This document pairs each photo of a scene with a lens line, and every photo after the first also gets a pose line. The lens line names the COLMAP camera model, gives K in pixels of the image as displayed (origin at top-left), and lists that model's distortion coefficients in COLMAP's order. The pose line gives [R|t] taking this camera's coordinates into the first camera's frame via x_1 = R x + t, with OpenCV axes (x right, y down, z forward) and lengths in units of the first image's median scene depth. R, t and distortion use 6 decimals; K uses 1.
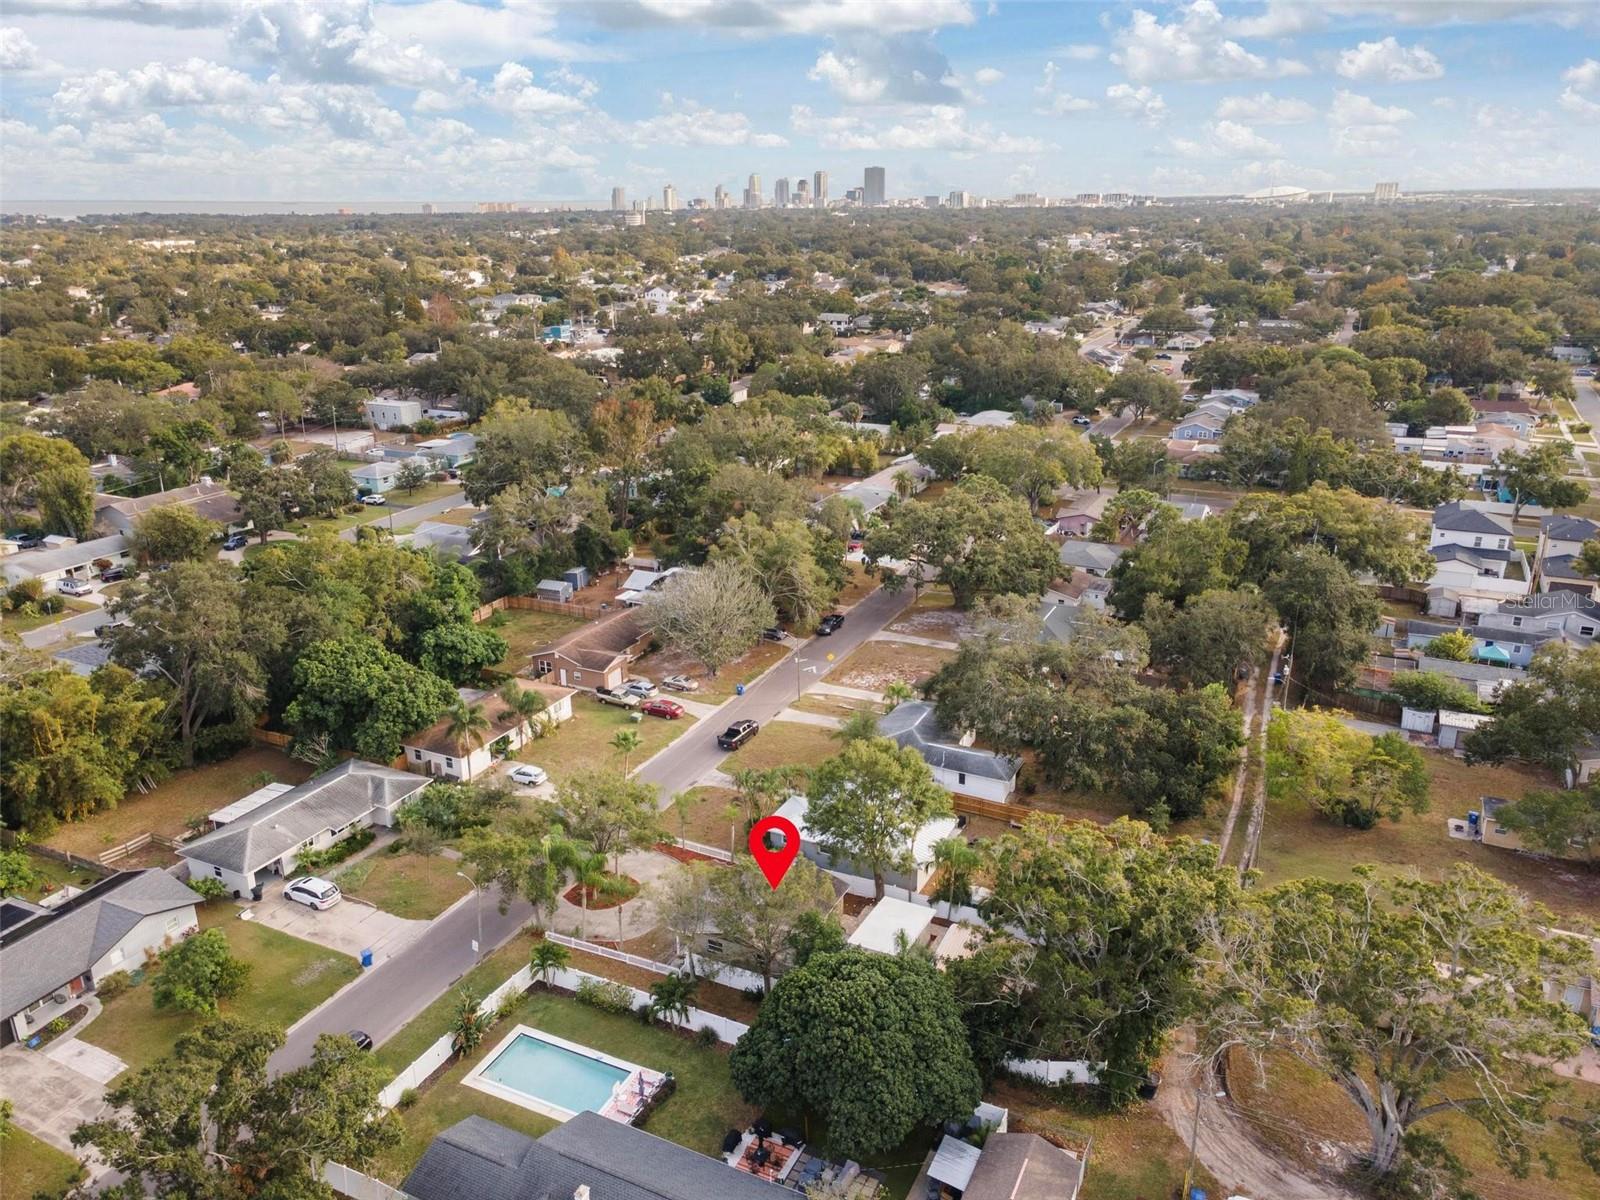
lens RADIAL K [[1126.6, 0, 800.0], [0, 1126.6, 600.0], [0, 0, 1]] dist [0.025353, -0.001986]
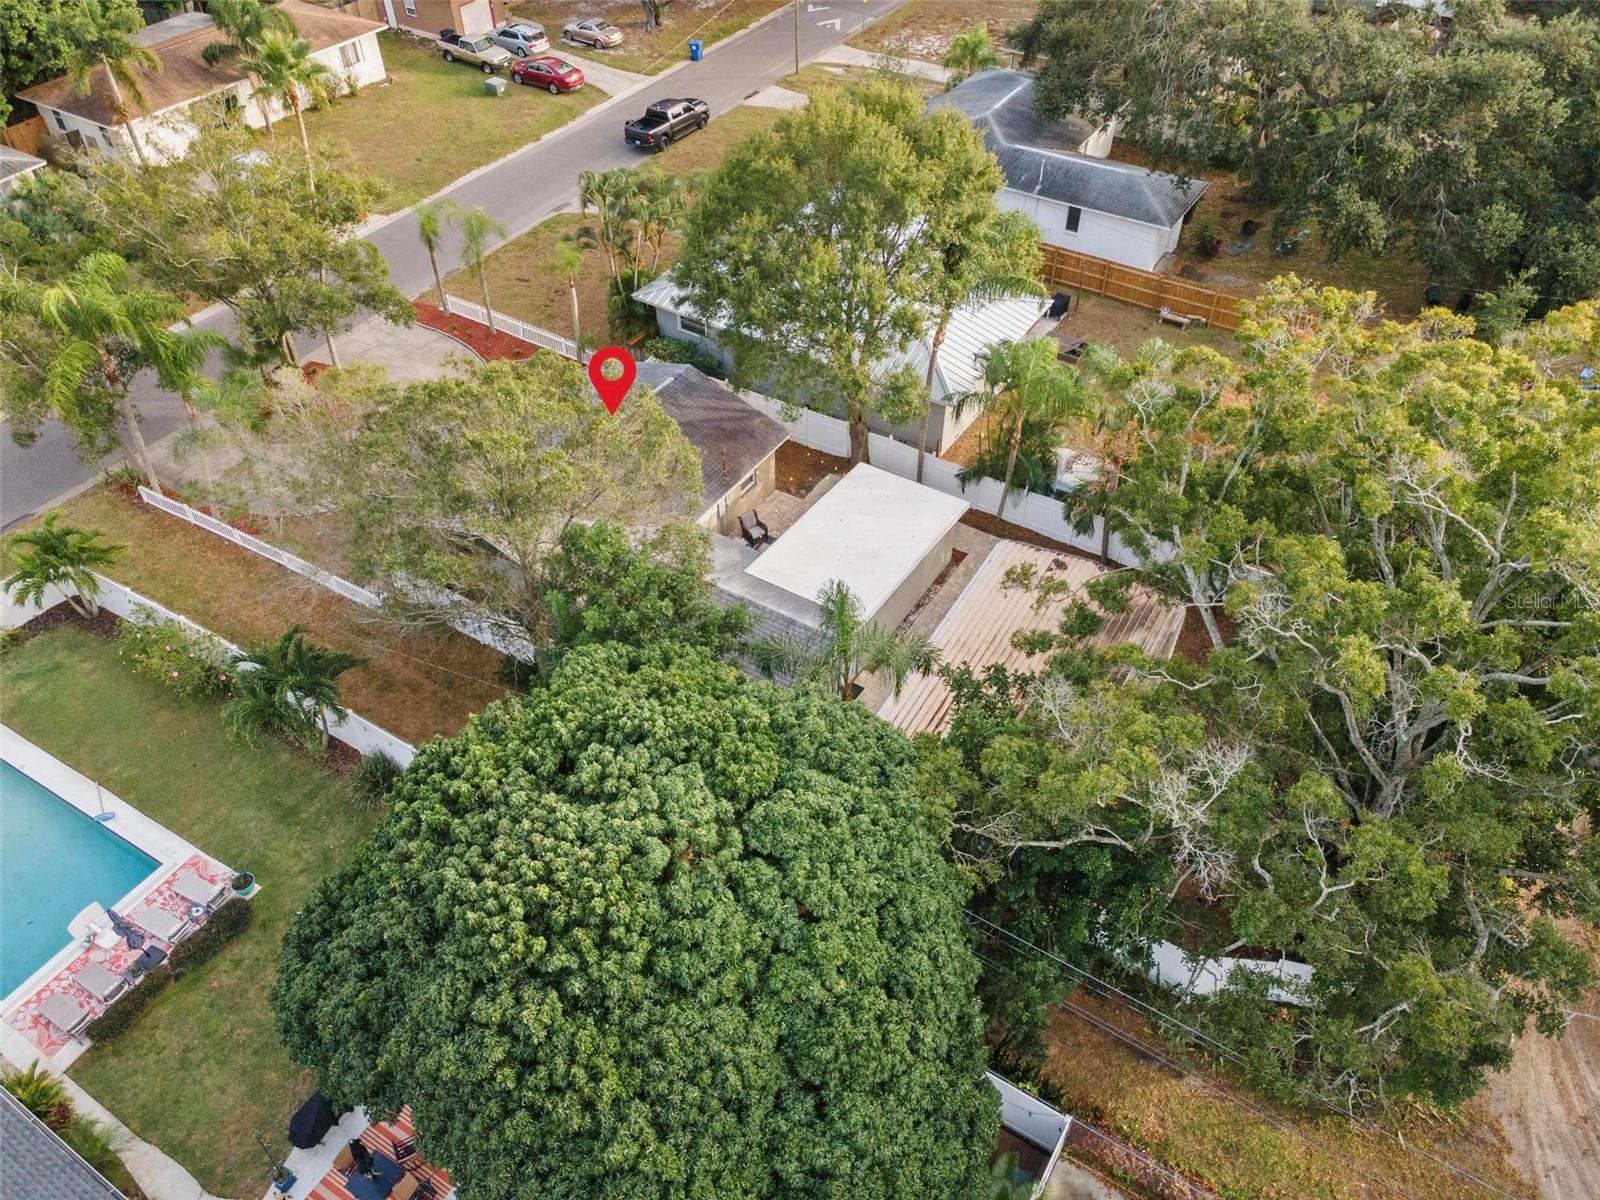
lens RADIAL K [[1115.9, 0, 799.0], [0, 1115.9, 556.7], [0, 0, 1]] dist [0.063814, 0.000054]
pose [[0.994448, 0.071317, -0.077382, 0.077480], [-0.033758, 0.912668, 0.407306, 0.102603], [0.099672, -0.402432, 0.910008, 0.509071]]
